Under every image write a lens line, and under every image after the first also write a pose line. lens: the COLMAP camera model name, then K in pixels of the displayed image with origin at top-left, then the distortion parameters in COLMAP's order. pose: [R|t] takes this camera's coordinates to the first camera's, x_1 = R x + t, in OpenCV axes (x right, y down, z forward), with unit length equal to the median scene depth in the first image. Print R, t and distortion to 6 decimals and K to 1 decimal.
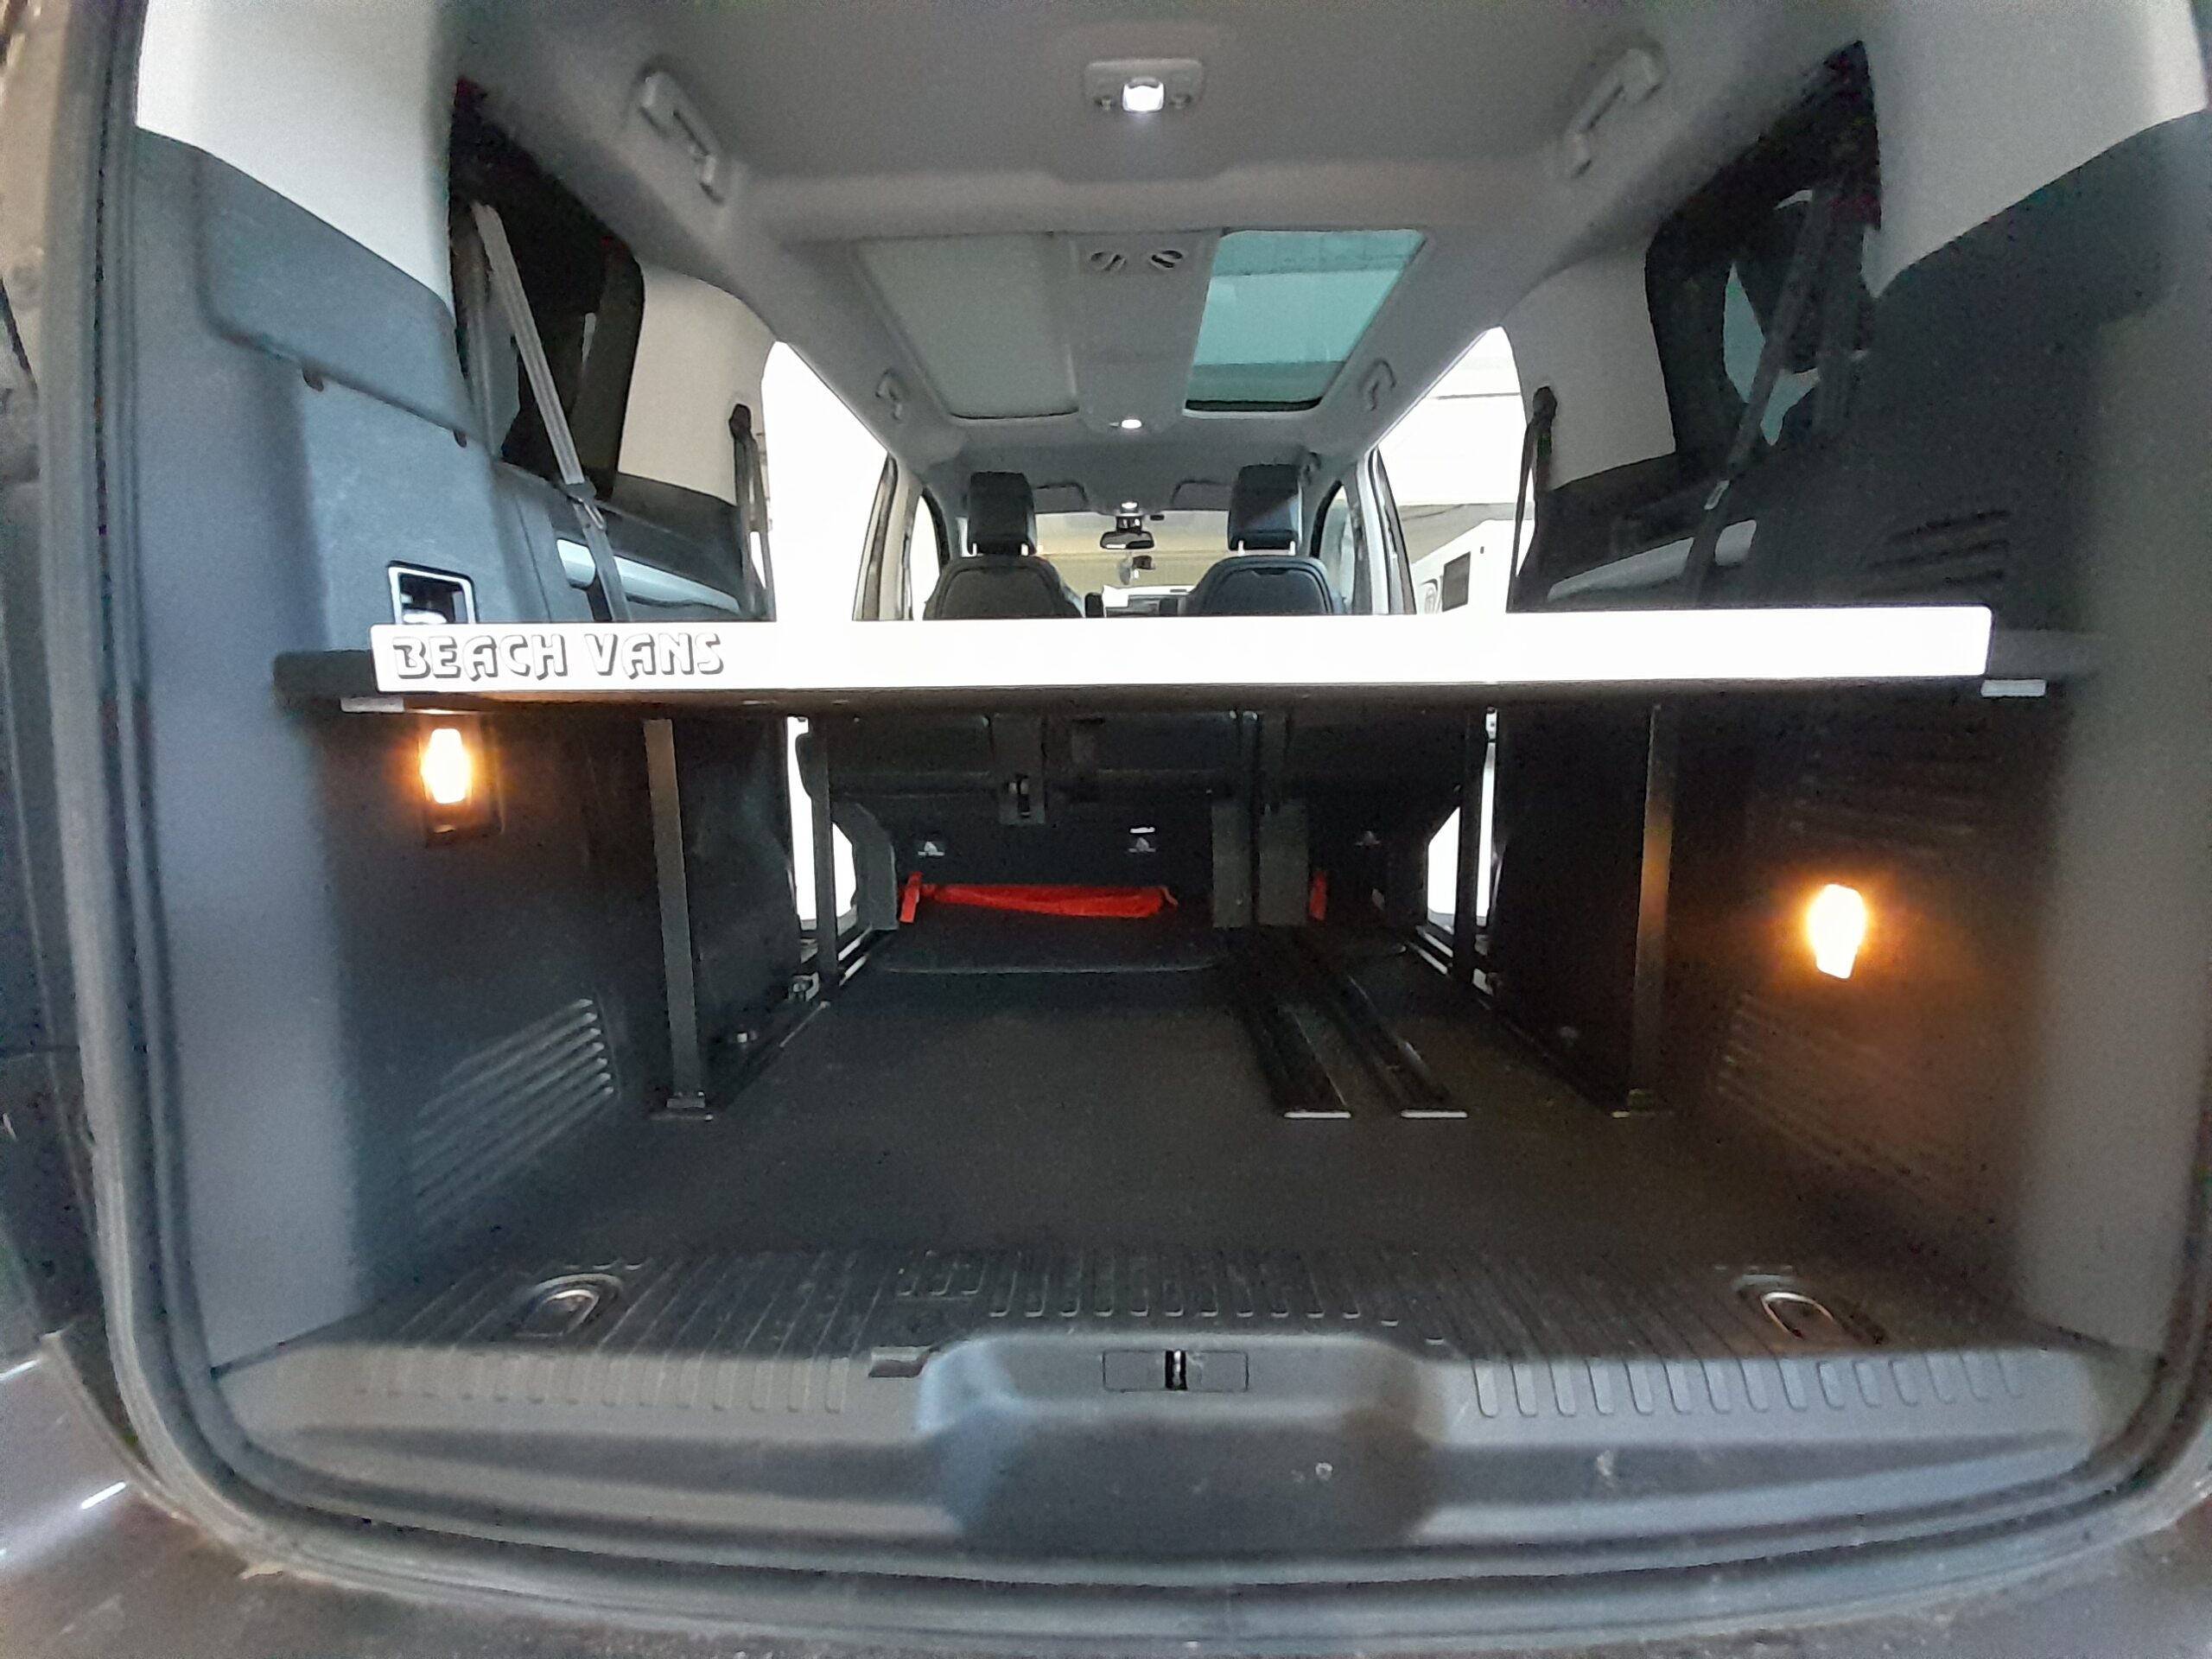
lens RADIAL K [[864.1, 0, 1109.8], [0, 864.1, 828.0], [0, 0, 1]] dist [0.005422, -0.002935]
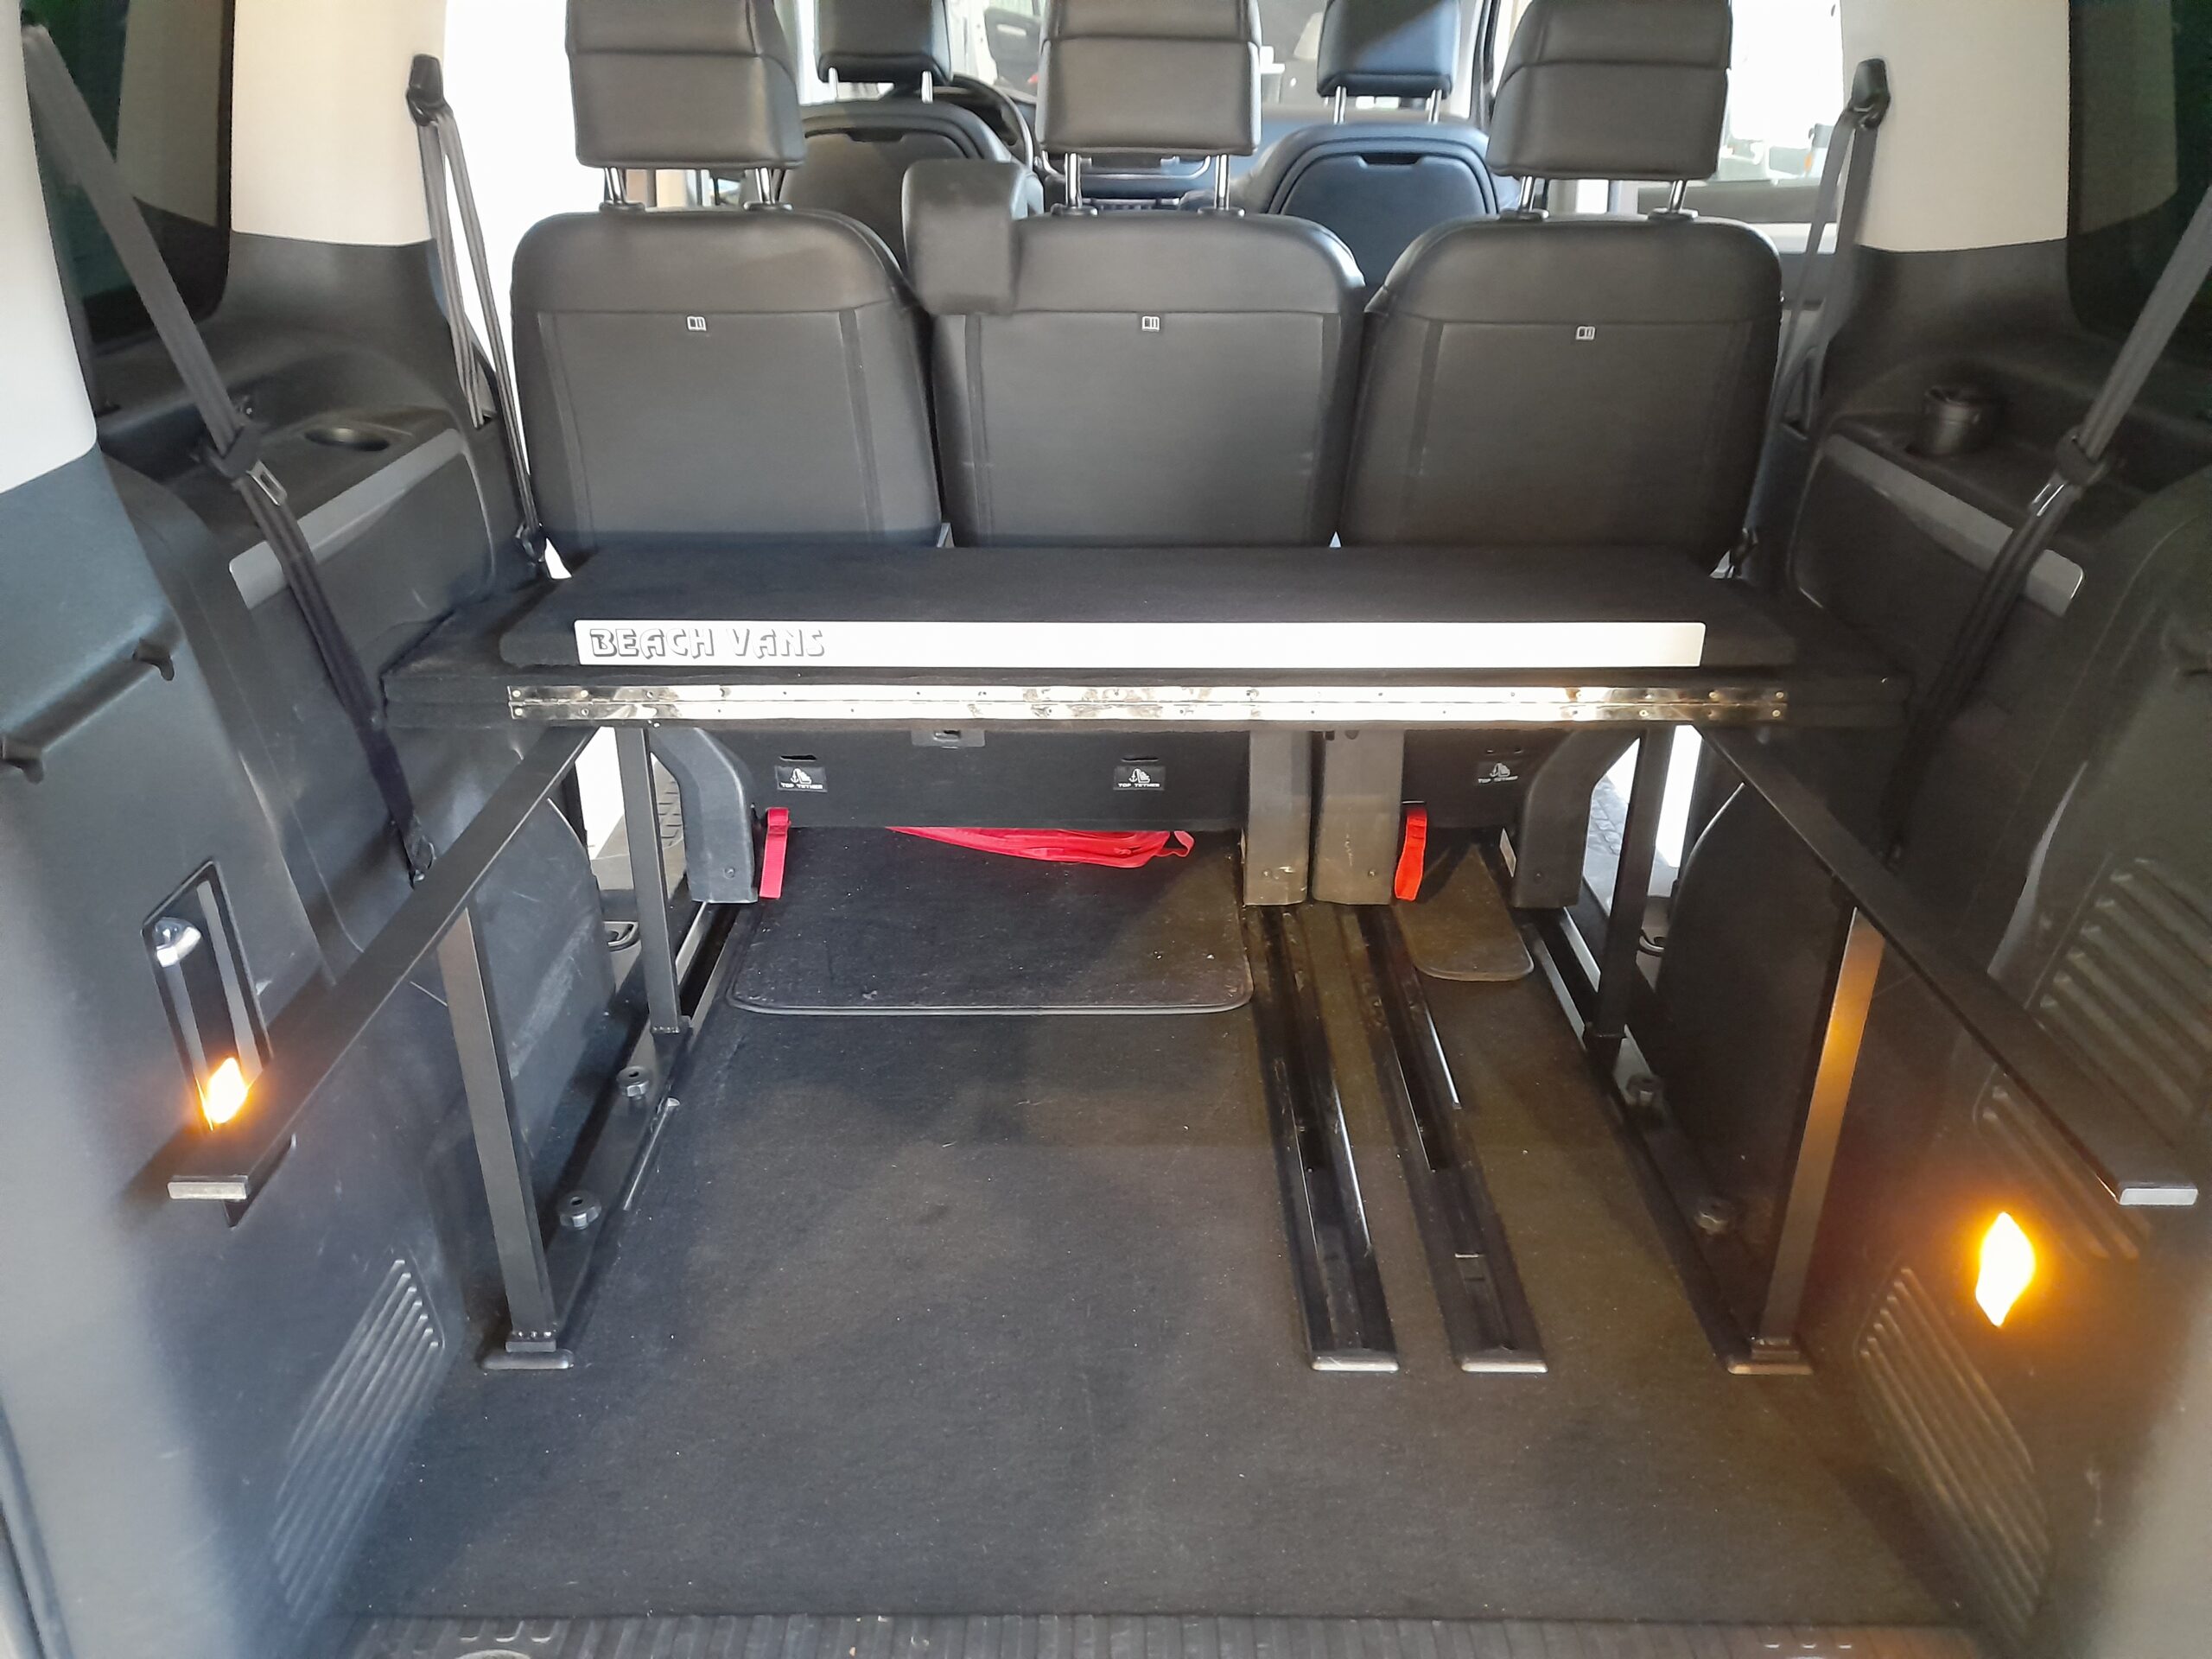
lens RADIAL K [[1621.2, 0, 1111.5], [0, 1621.2, 819.4], [0, 0, 1]] dist [0.040583, -0.023252]
pose [[0.999708, 0.008415, 0.022650, -0.020100], [-0.015083, 0.949673, 0.312880, -0.748292], [-0.018877, -0.313130, 0.949523, -0.299267]]
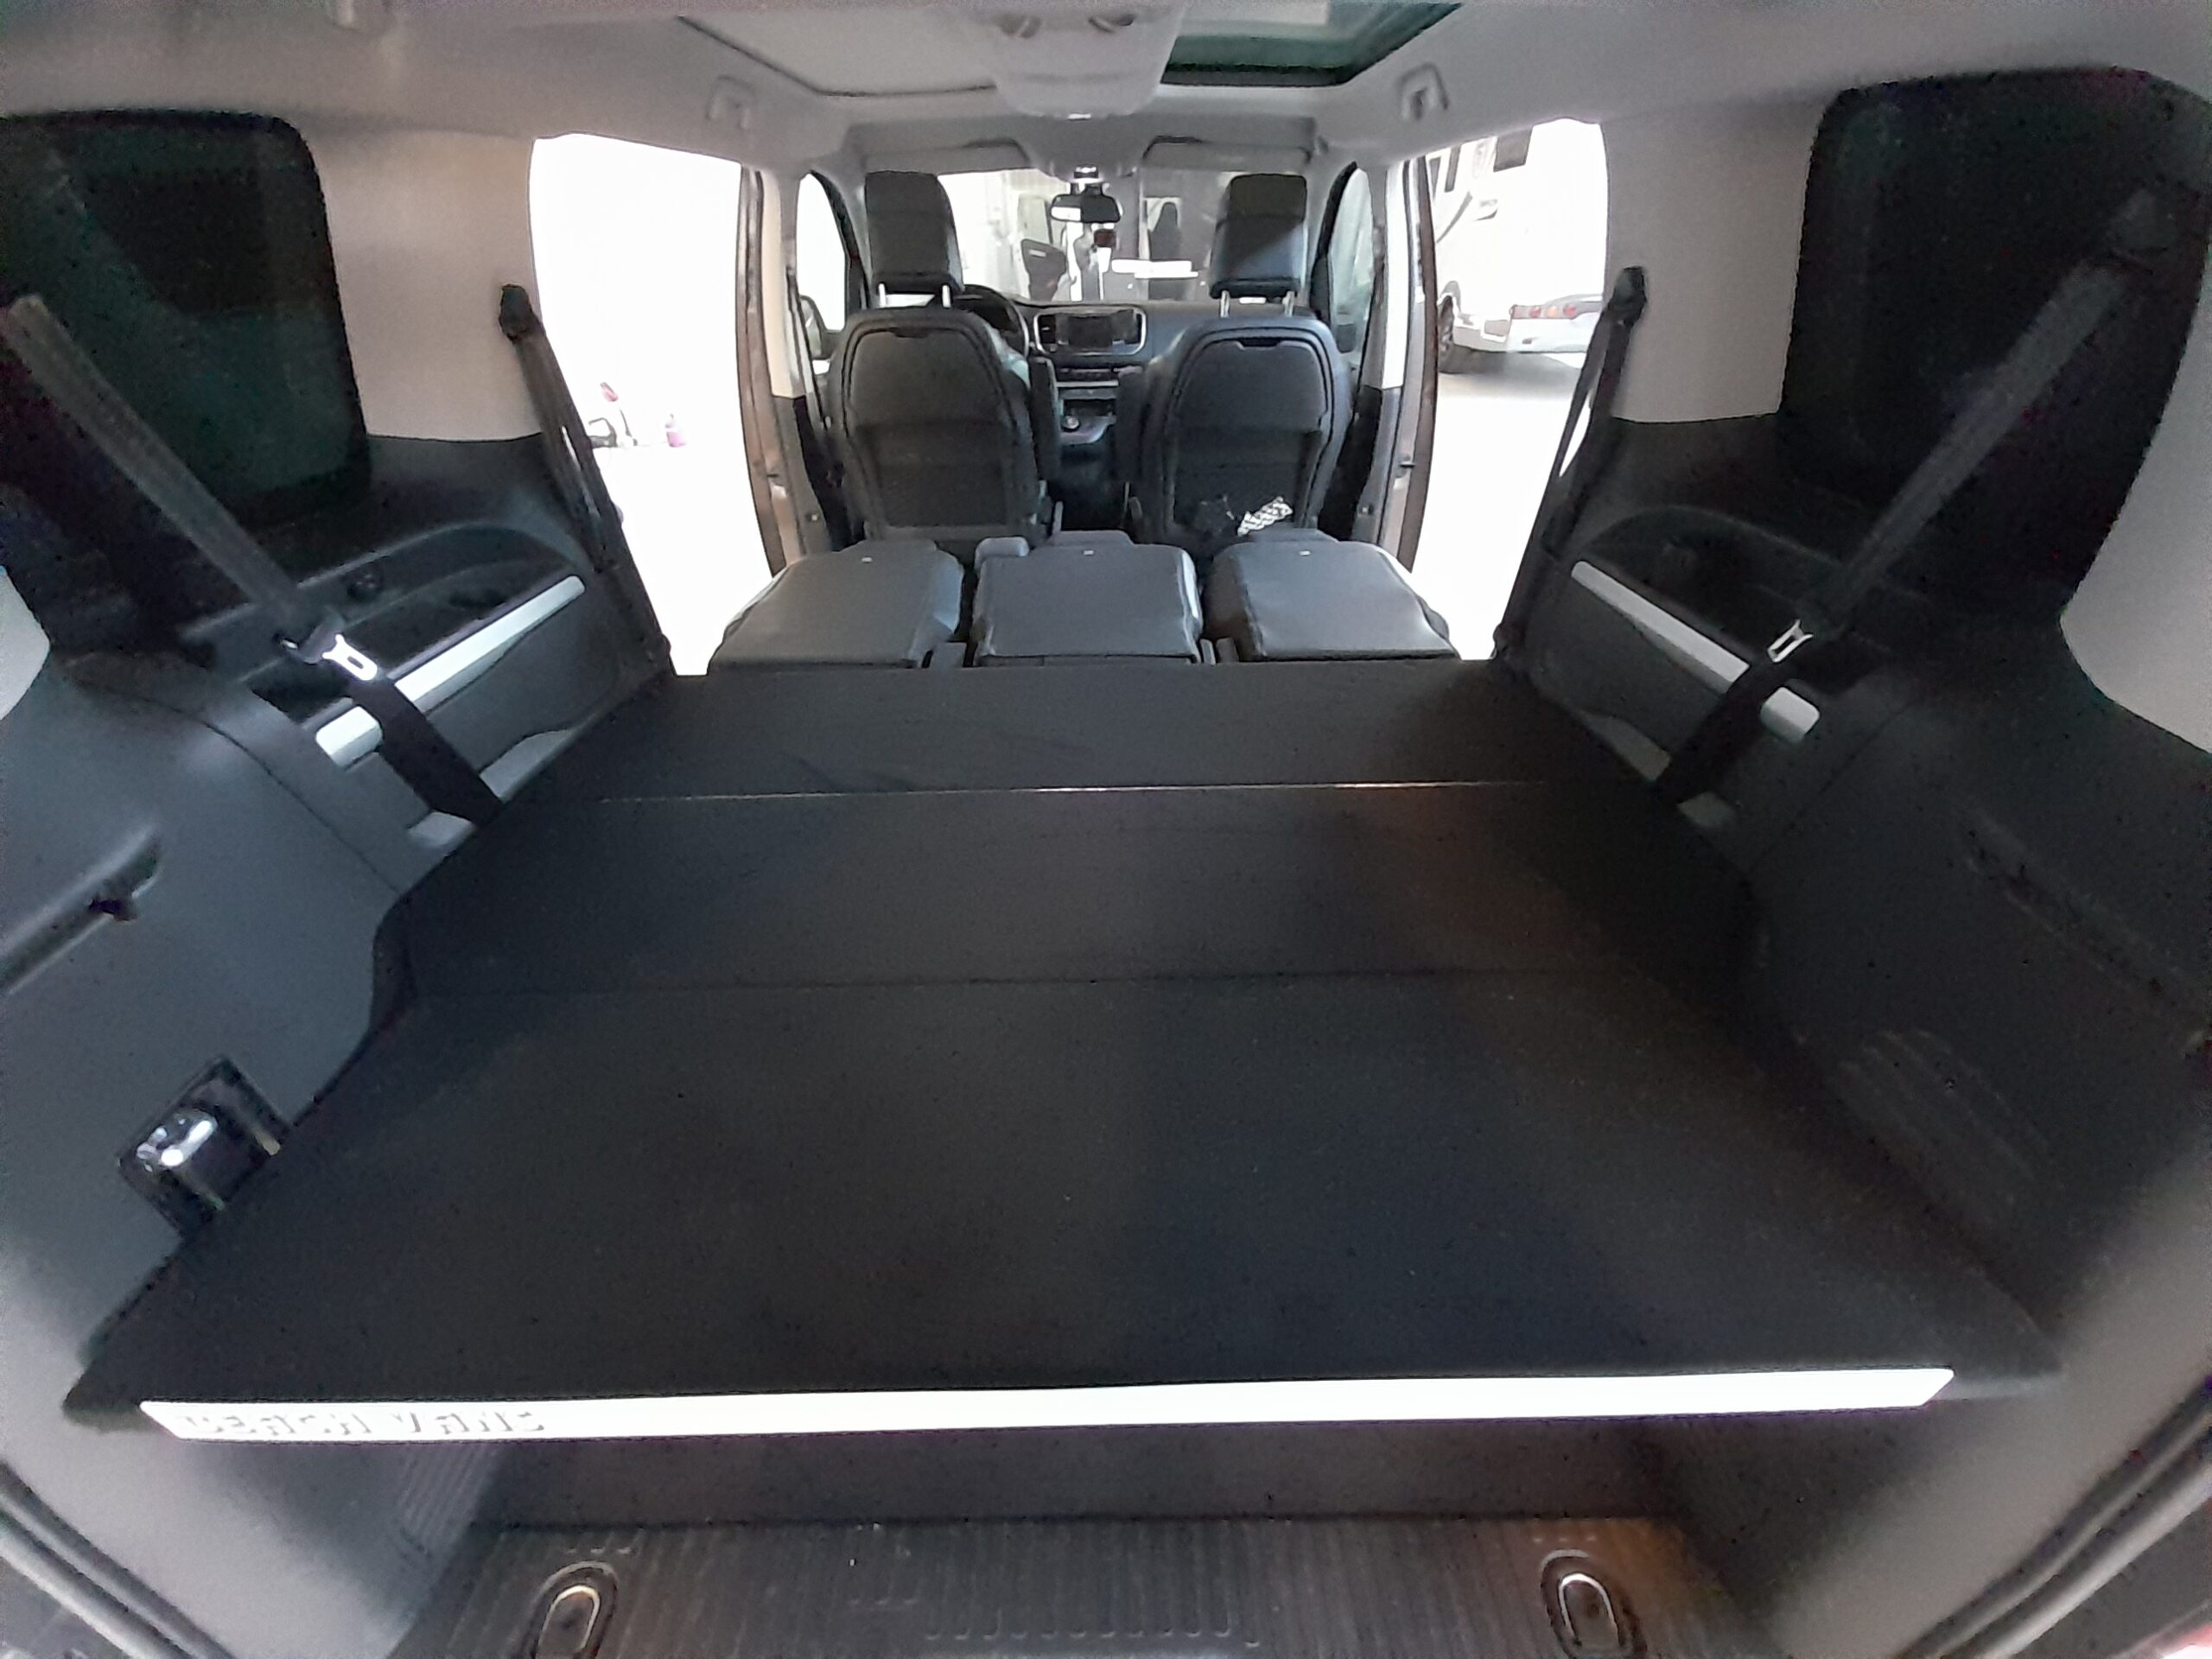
lens RADIAL K [[864.1, 0, 1107.6], [0, 864.1, 821.1], [0, 0, 1]] dist [0.005422, -0.002935]
pose [[0.999737, -0.013045, 0.018840, 0.089750], [0.003550, 0.900406, 0.435035, -0.832661], [-0.022639, -0.434854, 0.900216, 0.328993]]
